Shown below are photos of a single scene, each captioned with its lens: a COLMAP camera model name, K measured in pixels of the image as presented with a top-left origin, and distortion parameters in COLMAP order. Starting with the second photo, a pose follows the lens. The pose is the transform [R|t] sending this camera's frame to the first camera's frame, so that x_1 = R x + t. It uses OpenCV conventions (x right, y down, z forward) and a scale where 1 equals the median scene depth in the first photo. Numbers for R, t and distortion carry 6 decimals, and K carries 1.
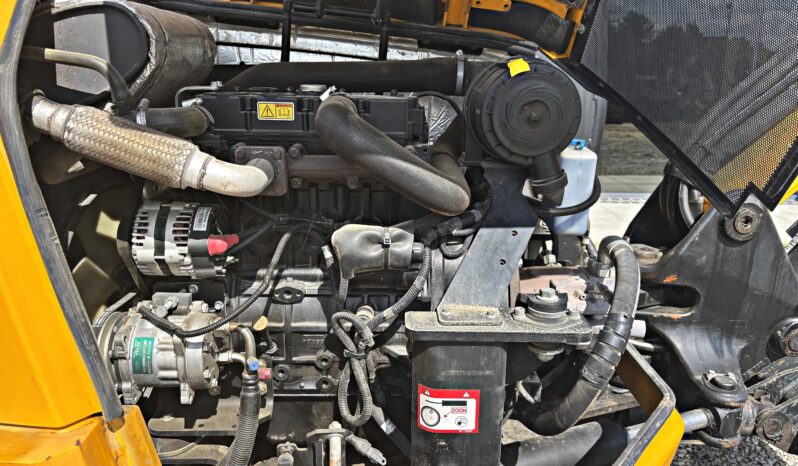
lens RADIAL K [[603.2, 0, 399.6], [0, 603.2, 232.4], [0, 0, 1]] dist [0.041087, -0.046215]
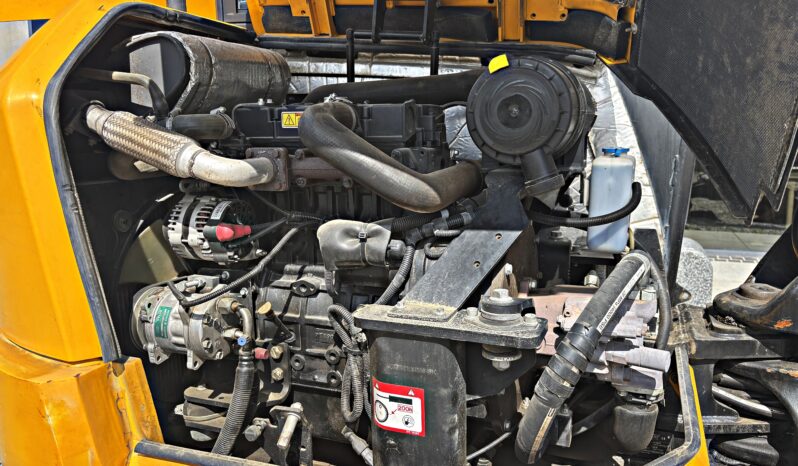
lens RADIAL K [[603.2, 0, 401.1], [0, 603.2, 233.4], [0, 0, 1]] dist [0.041087, -0.046215]
pose [[0.919141, 0.035585, -0.392317, 0.444995], [-0.072800, 0.994101, -0.080390, 0.089271], [0.387142, 0.102450, 0.916310, 0.075062]]
